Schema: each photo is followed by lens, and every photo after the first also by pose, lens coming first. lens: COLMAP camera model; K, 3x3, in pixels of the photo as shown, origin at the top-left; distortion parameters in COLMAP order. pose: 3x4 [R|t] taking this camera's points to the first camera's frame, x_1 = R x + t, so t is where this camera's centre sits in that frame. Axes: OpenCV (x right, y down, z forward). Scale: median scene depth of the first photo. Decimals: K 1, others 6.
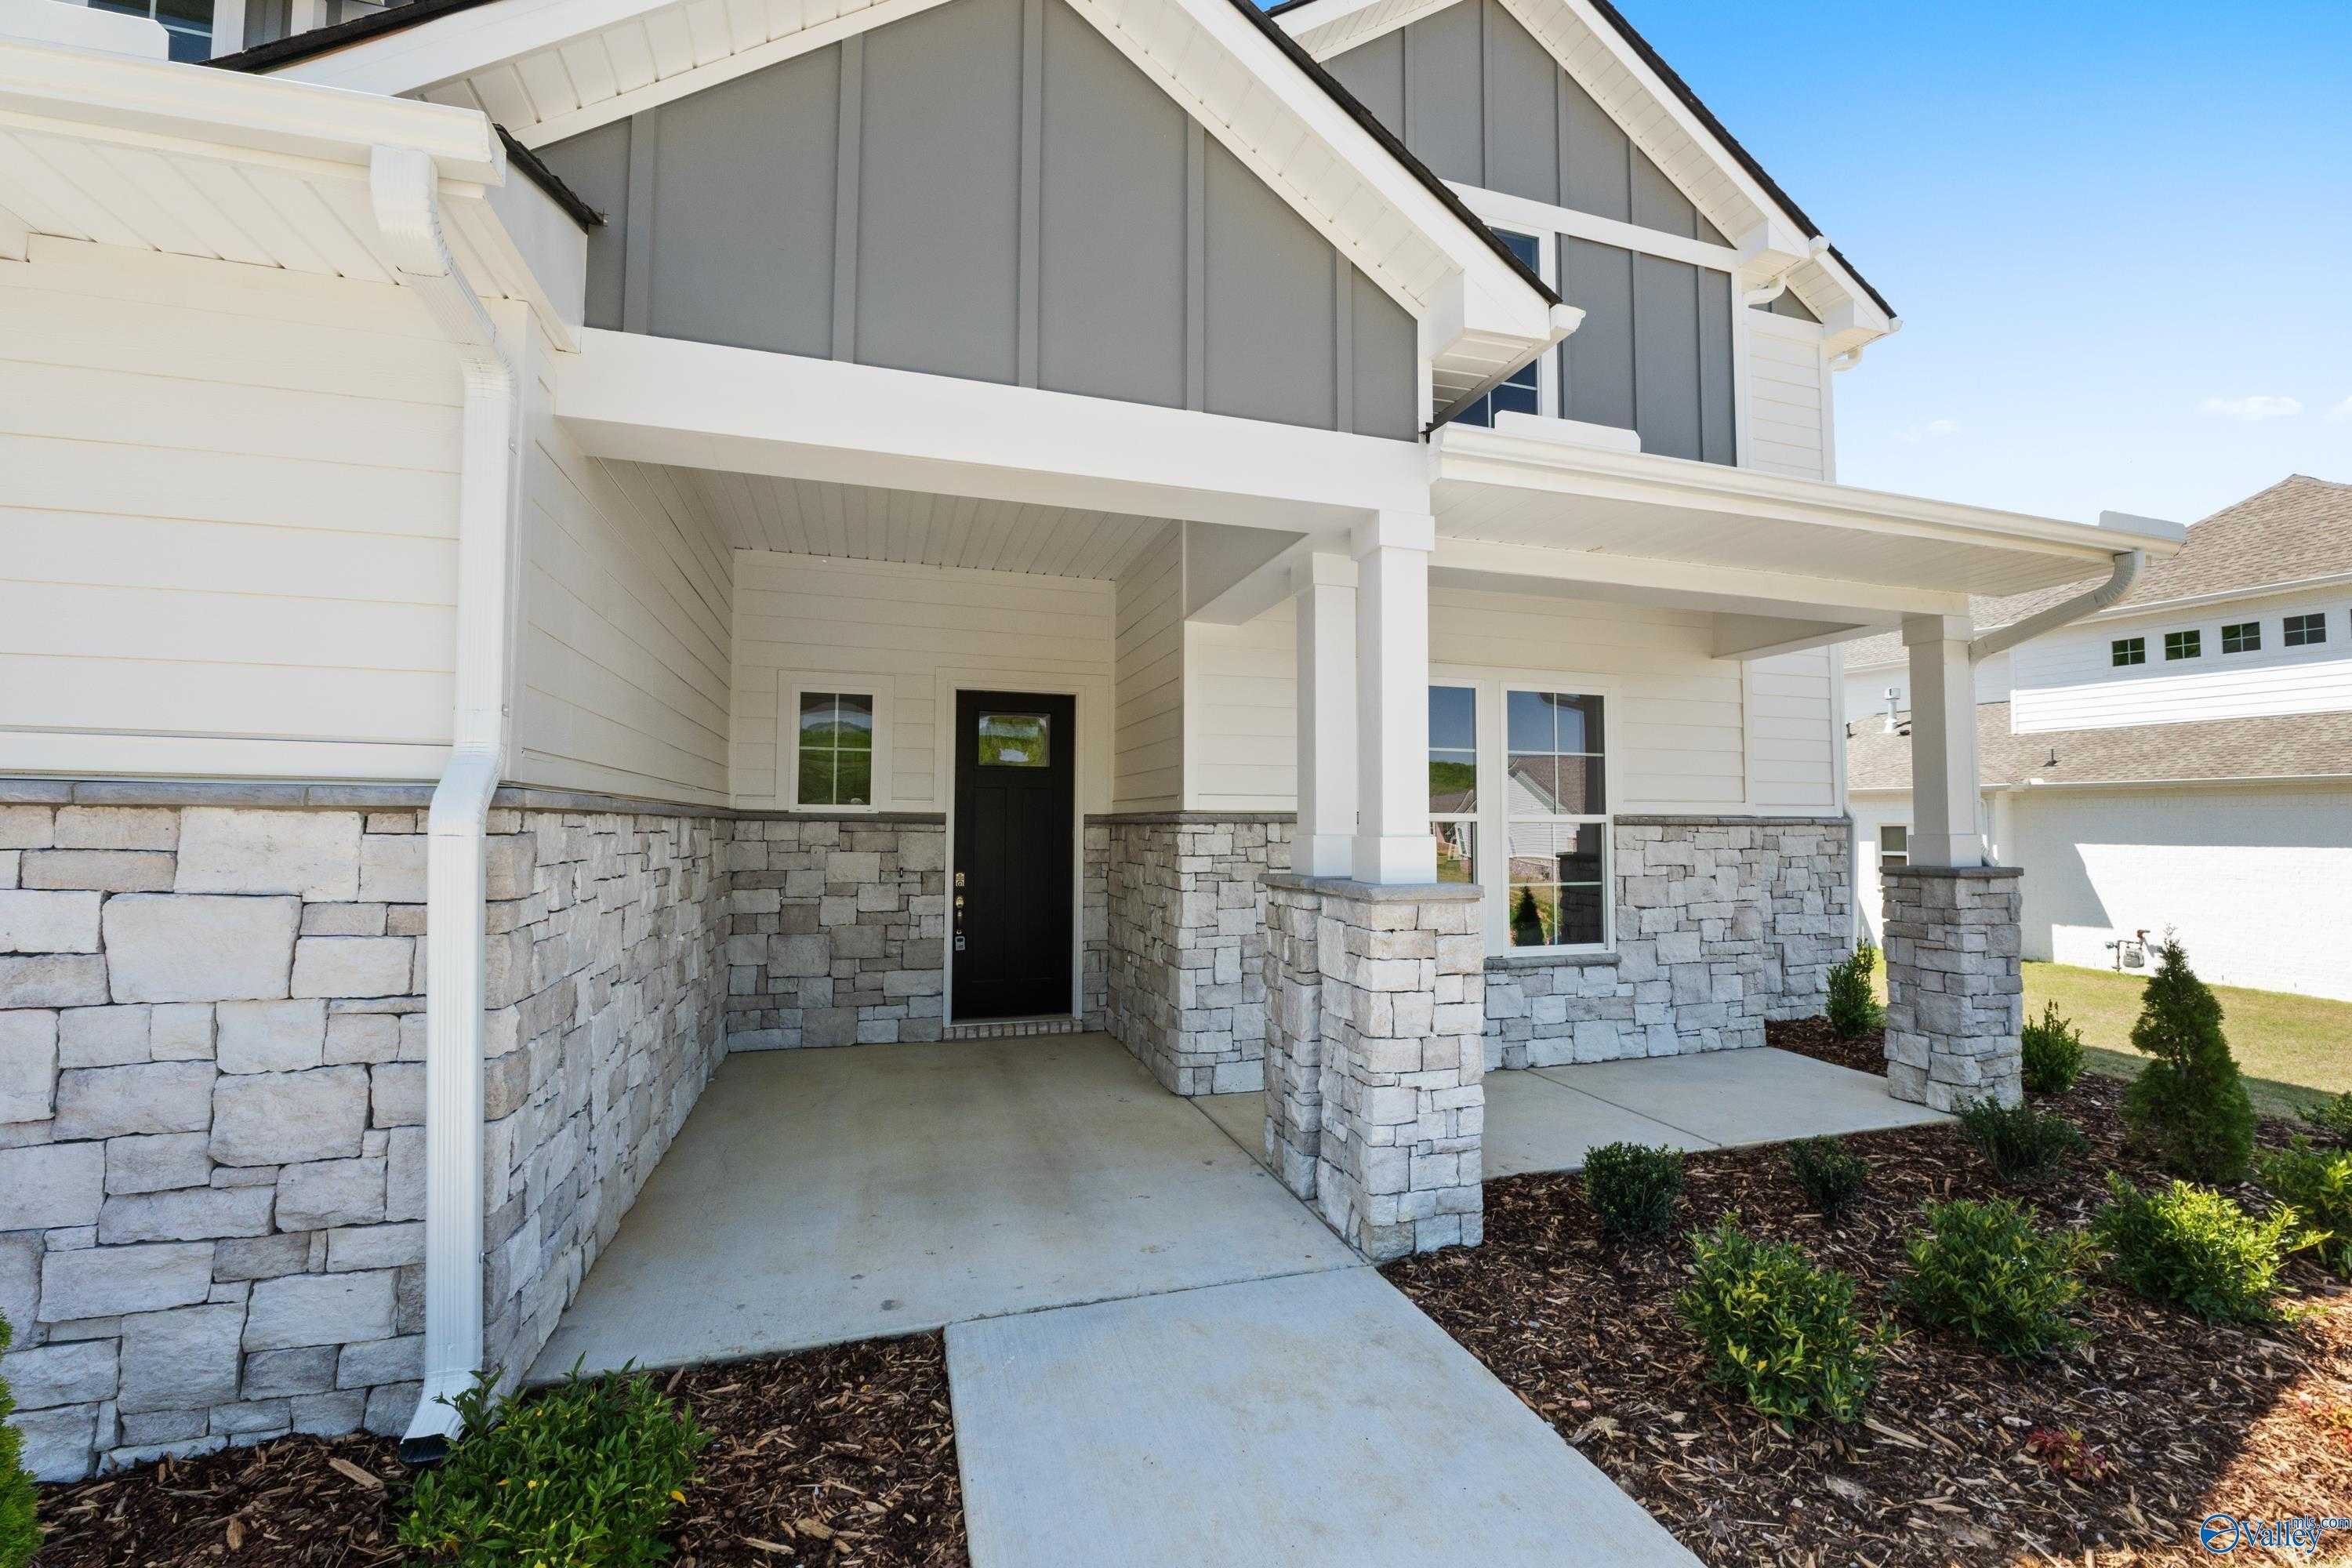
lens RADIAL K [[983.4, 0, 1172.3], [0, 983.4, 791.7], [0, 0, 1]] dist [-0.008183, -0.000046]
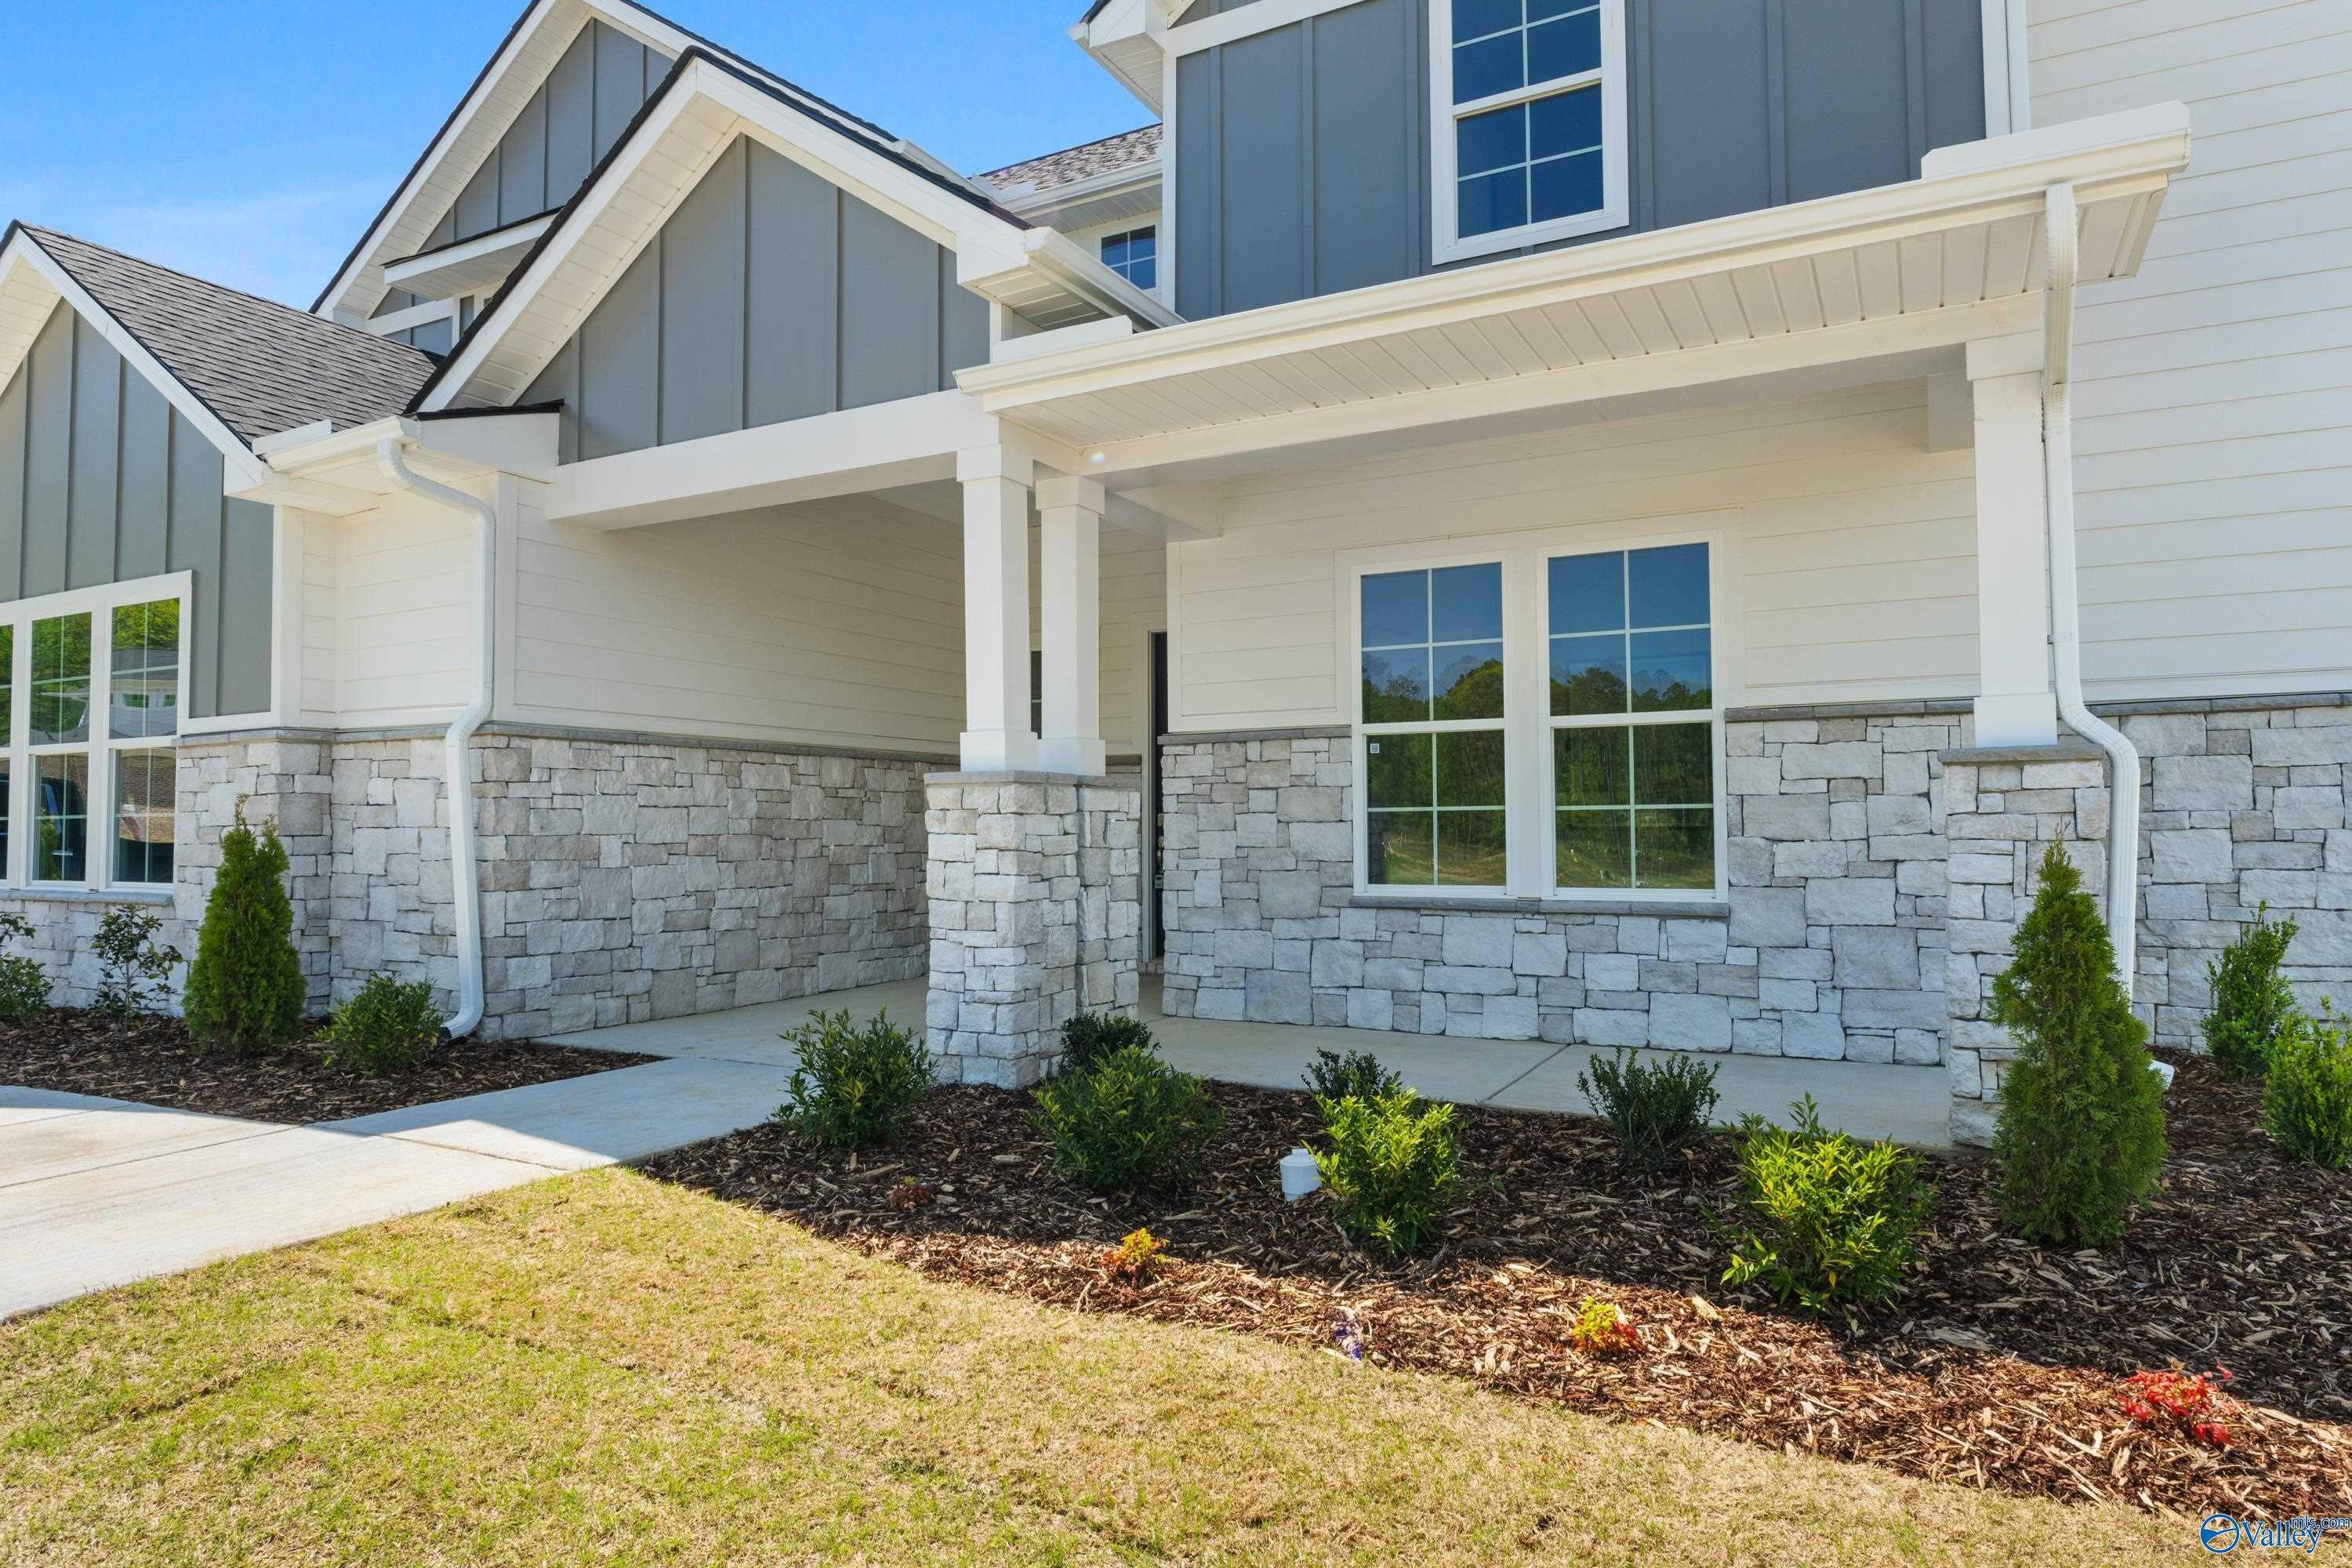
lens RADIAL K [[1381.8, 0, 1176.0], [0, 1381.8, 784.0], [0, 0, 1]] dist [-0.004048, -0.000532]
pose [[0.692560, -0.032374, -0.720634, 0.926608], [0.033106, 0.999366, -0.013080, 0.080835], [0.720600, -0.014798, 0.693193, 0.024936]]
